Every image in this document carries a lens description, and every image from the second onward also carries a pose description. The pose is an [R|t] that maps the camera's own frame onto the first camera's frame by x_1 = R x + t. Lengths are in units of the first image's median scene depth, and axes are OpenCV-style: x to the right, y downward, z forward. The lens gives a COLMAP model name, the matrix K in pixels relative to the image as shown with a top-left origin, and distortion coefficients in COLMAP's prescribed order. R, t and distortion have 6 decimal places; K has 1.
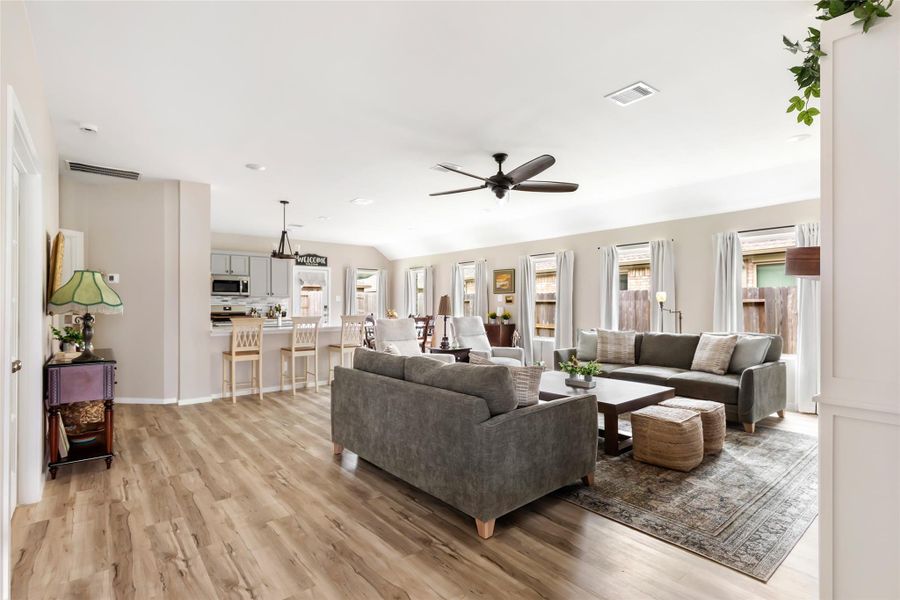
lens RADIAL K [[443.3, 0, 453.3], [0, 443.3, 302.2], [0, 0, 1]] dist [0.004261, 0.000241]
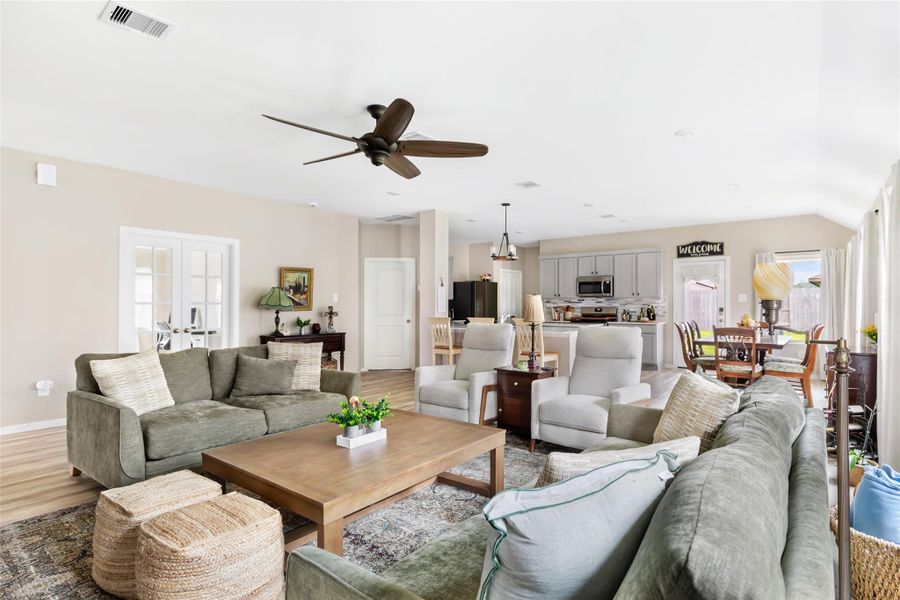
lens RADIAL K [[456.0, 0, 447.4], [0, 456.0, 306.3], [0, 0, 1]] dist [0.002526, -0.000296]
pose [[0.209830, 0.004633, -0.977727, 0.399521], [0.001591, 0.999986, 0.005080, 0.000289], [0.977737, -0.002622, 0.209819, 0.430978]]
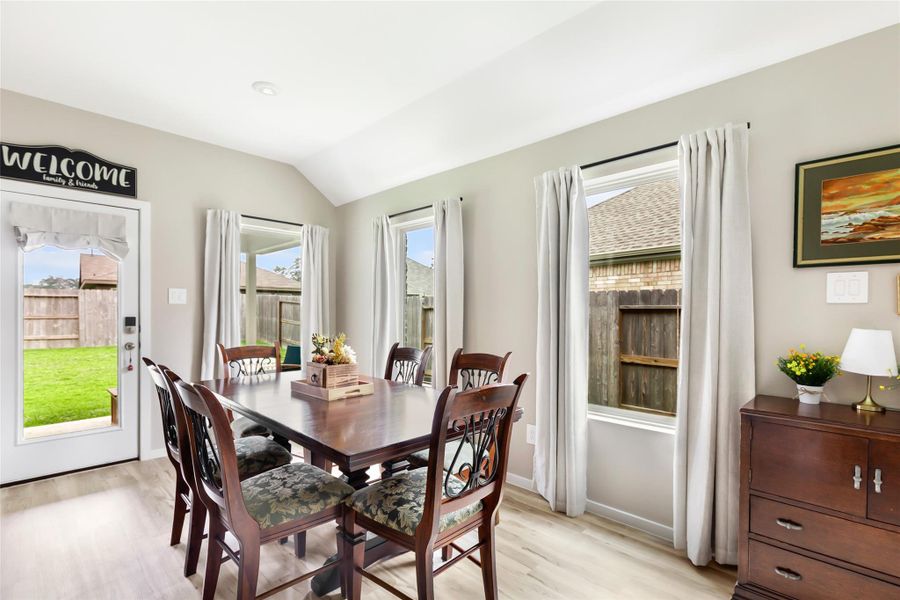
lens RADIAL K [[418.8, 0, 452.7], [0, 418.8, 308.5], [0, 0, 1]] dist [0.012938, -0.000549]
pose [[0.992971, 0.004018, 0.118290, -0.097744], [-0.003268, 0.999973, -0.006531, 0.002869], [-0.118313, 0.006099, 0.992958, 0.730909]]
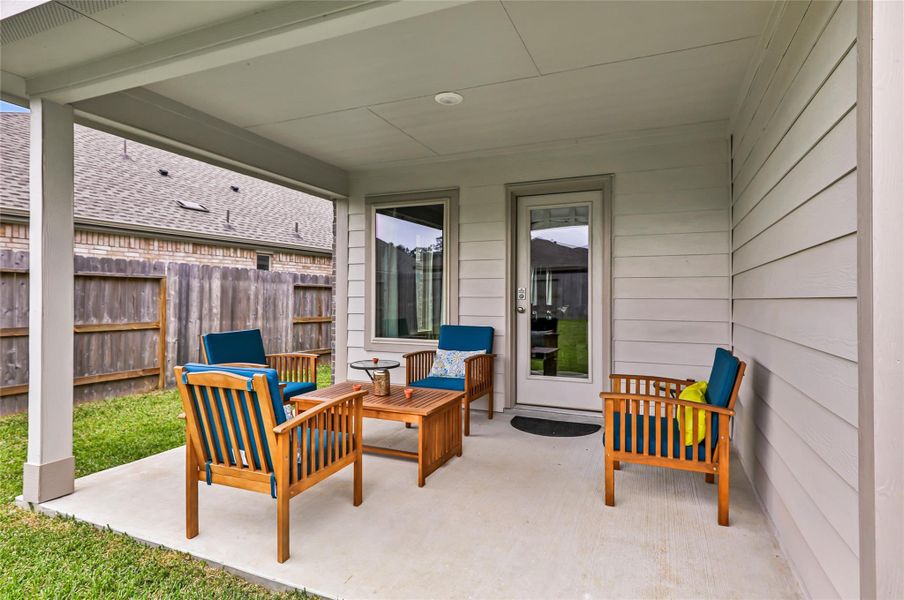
lens RADIAL K [[409.9, 0, 452.0], [0, 409.9, 300.0], [0, 0, 1]] dist [0.001849, -0.000316]
pose [[-0.403702, -0.008106, 0.914855, -0.587199], [-0.008703, 0.999950, 0.005019, 0.018020], [-0.914849, -0.005936, -0.403752, 1.233215]]
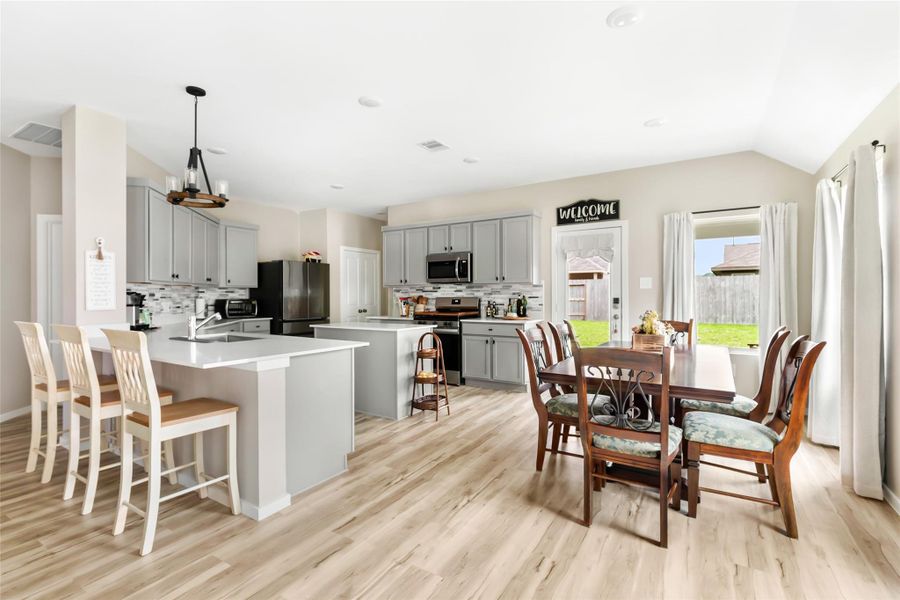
lens RADIAL K [[408.1, 0, 450.0], [0, 408.1, 300.0], [0, 0, 1]] dist [0.001849, -0.000316]
pose [[0.322683, 0.009147, -0.946463, 0.095765], [0.006067, 0.999913, 0.011732, 0.003622], [0.946488, -0.009528, 0.322600, 0.742422]]
